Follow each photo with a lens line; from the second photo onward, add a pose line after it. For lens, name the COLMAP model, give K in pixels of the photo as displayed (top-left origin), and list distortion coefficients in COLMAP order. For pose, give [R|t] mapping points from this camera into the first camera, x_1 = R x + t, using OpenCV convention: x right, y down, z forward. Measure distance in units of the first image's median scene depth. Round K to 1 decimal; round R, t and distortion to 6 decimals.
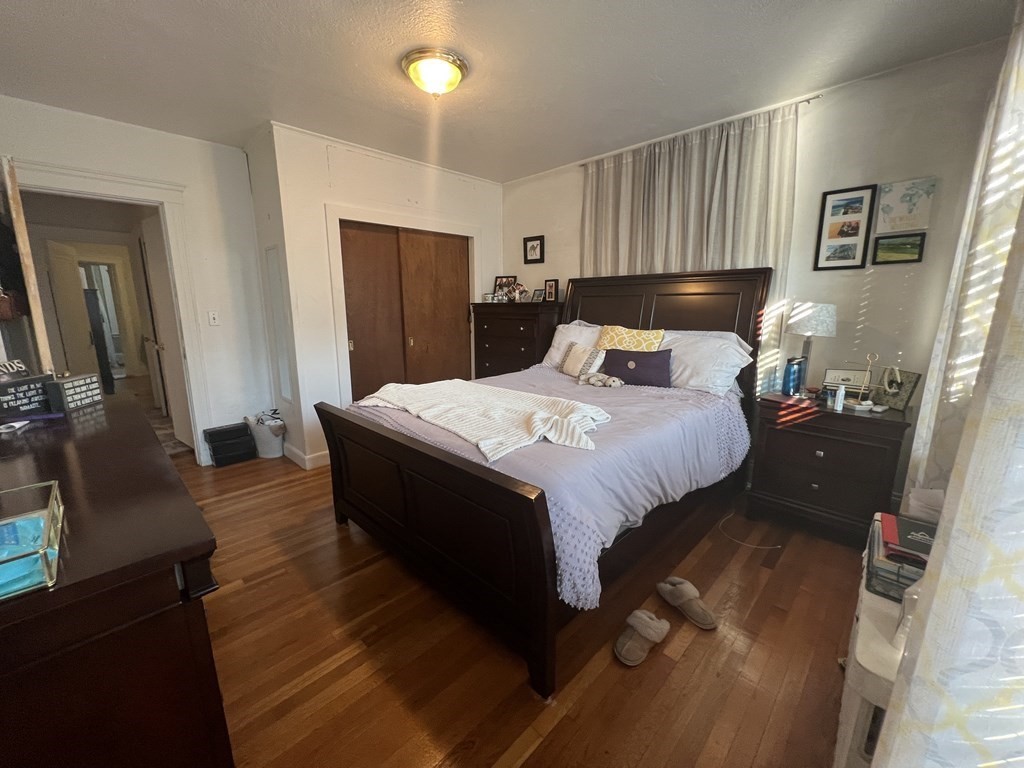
lens RADIAL K [[410.3, 0, 513.3], [0, 410.3, 375.3], [0, 0, 1]] dist [-0.001113, 0.000089]
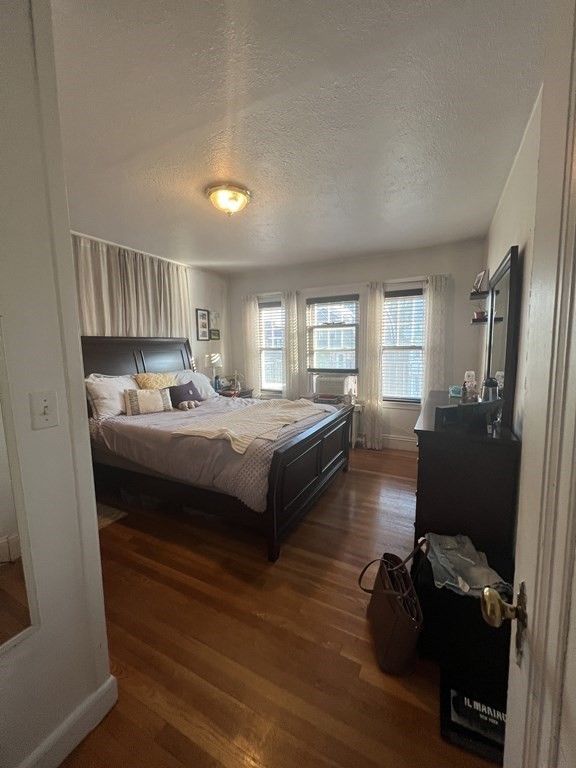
lens RADIAL K [[307.8, 0, 290.1], [0, 307.8, 380.3], [0, 0, 1]] dist [-0.001113, 0.000089]
pose [[-0.304659, -0.090898, 0.948114, -1.154349], [0.190511, 0.969504, 0.154166, -0.213288], [-0.933214, 0.227594, -0.278051, 1.085597]]
